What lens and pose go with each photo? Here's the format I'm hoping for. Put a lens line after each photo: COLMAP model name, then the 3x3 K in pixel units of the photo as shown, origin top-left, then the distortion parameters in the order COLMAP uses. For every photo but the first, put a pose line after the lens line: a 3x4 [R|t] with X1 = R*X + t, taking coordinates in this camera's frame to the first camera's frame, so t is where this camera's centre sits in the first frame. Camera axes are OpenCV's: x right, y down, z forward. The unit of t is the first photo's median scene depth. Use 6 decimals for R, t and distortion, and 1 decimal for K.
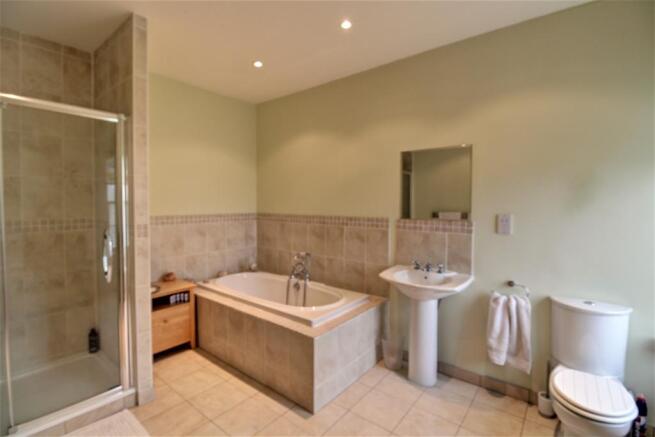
lens RADIAL K [[305.8, 0, 326.5], [0, 305.8, 215.7], [0, 0, 1]] dist [-0.005978, -0.002081]
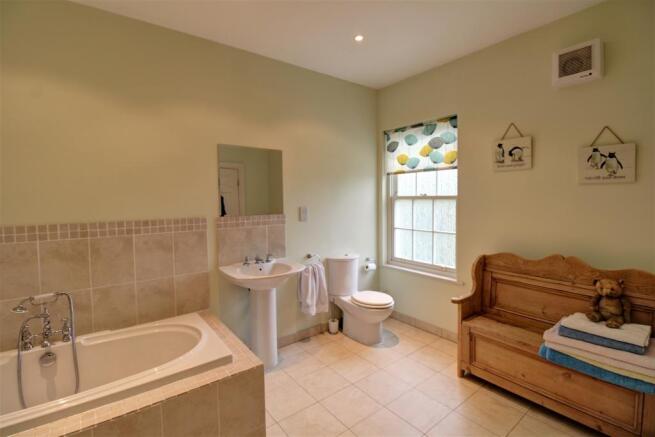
lens RADIAL K [[305.8, 0, 326.7], [0, 305.8, 216.4], [0, 0, 1]] dist [-0.005978, -0.002081]
pose [[0.228576, -0.059196, 0.971725, -0.602720], [0.058434, 0.997184, 0.047001, -0.016337], [-0.971771, 0.046038, 0.231391, 0.491438]]
